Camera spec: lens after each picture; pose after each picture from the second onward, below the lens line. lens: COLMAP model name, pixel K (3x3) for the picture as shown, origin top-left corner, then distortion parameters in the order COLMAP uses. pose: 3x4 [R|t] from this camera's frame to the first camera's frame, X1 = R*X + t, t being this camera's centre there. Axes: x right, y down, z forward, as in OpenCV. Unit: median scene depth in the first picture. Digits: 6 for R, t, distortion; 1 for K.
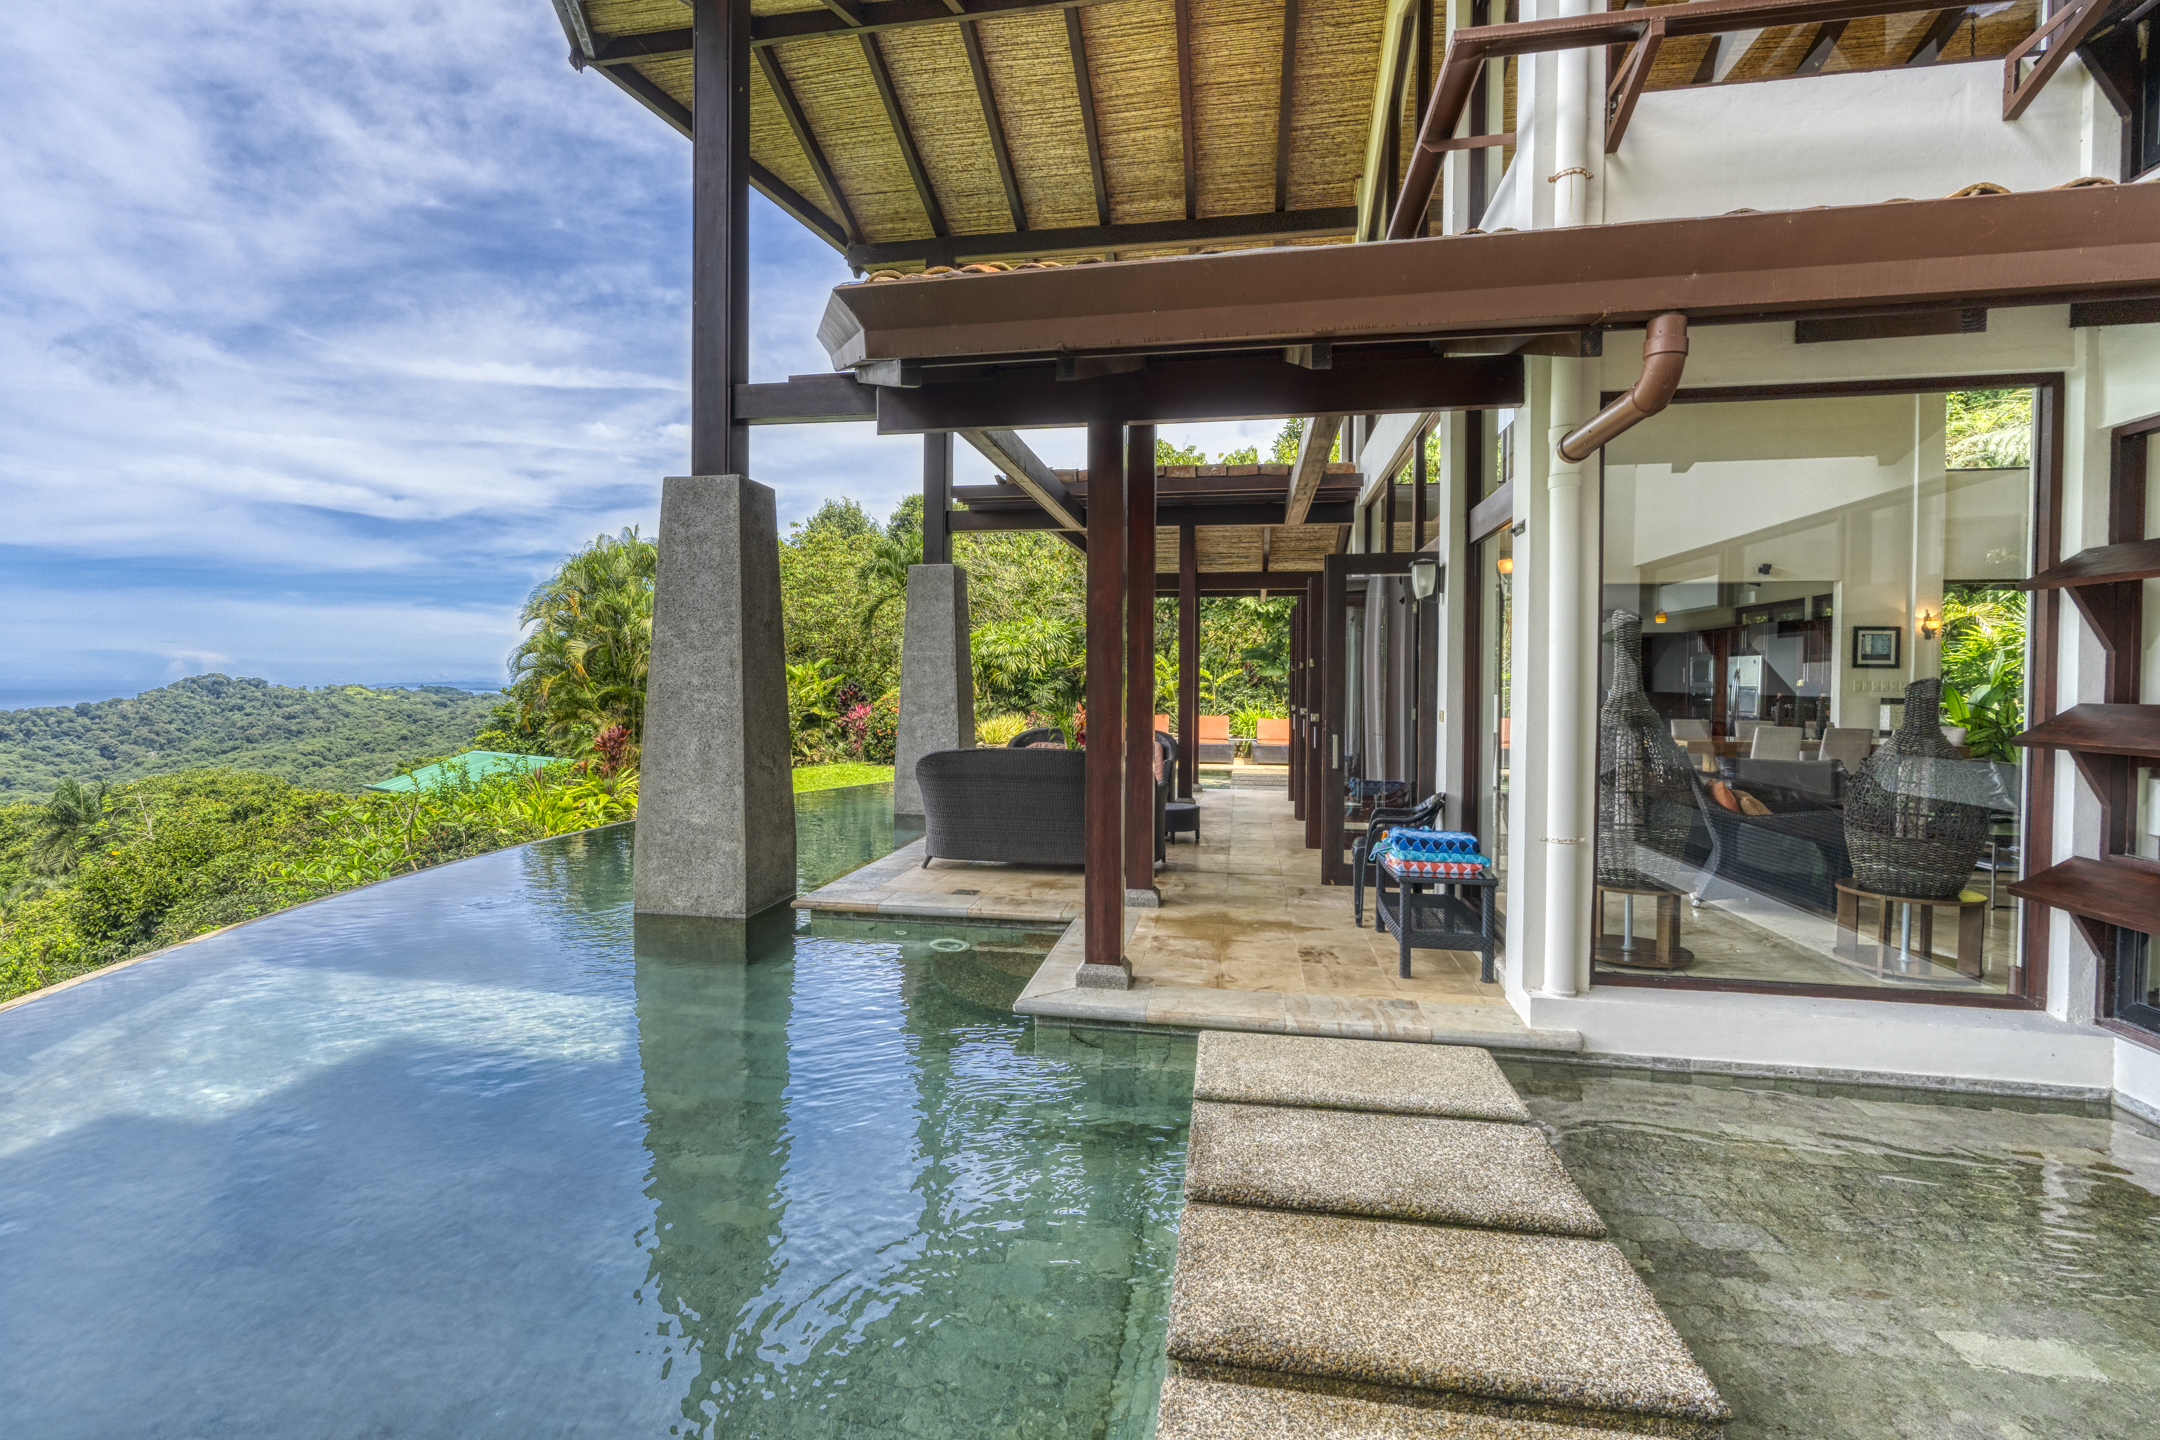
lens RADIAL K [[988.3, 0, 1068.3], [0, 988.3, 712.0], [0, 0, 1]] dist [-0.002733, -0.000258]
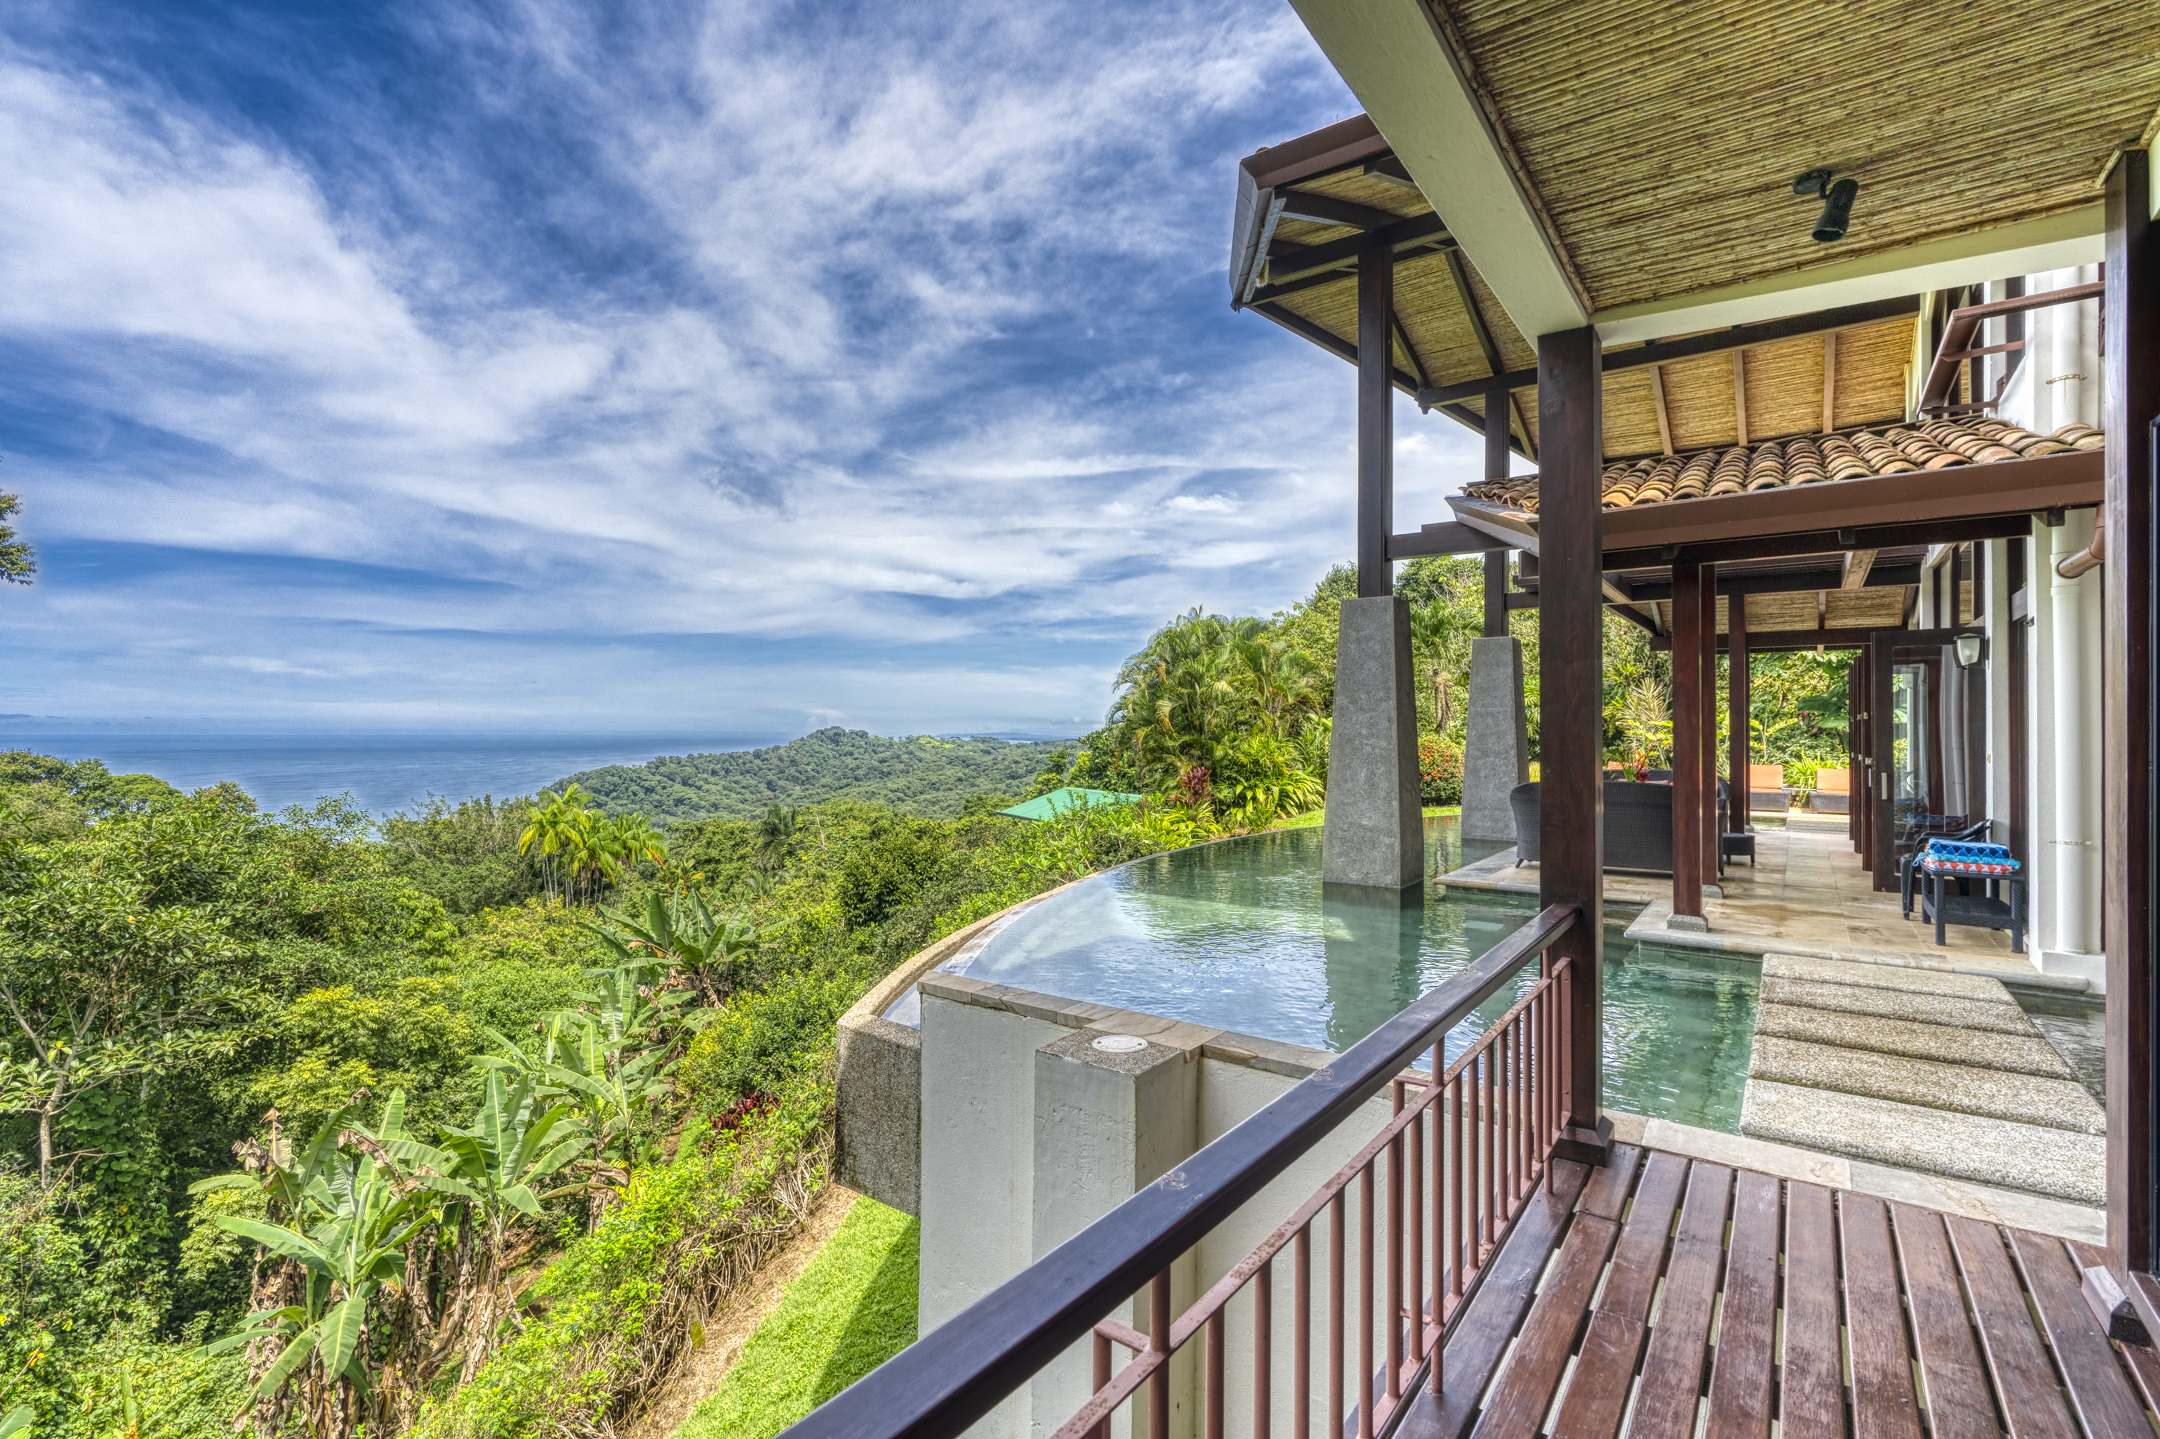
lens RADIAL K [[1004.5, 0, 1096.4], [0, 1004.5, 723.4], [0, 0, 1]] dist [0.009481, 0.000276]
pose [[0.906650, -0.004782, -0.421856, -0.041394], [-0.011946, 0.999244, -0.037001, 0.008028], [0.421714, 0.038587, 0.905907, -0.251051]]
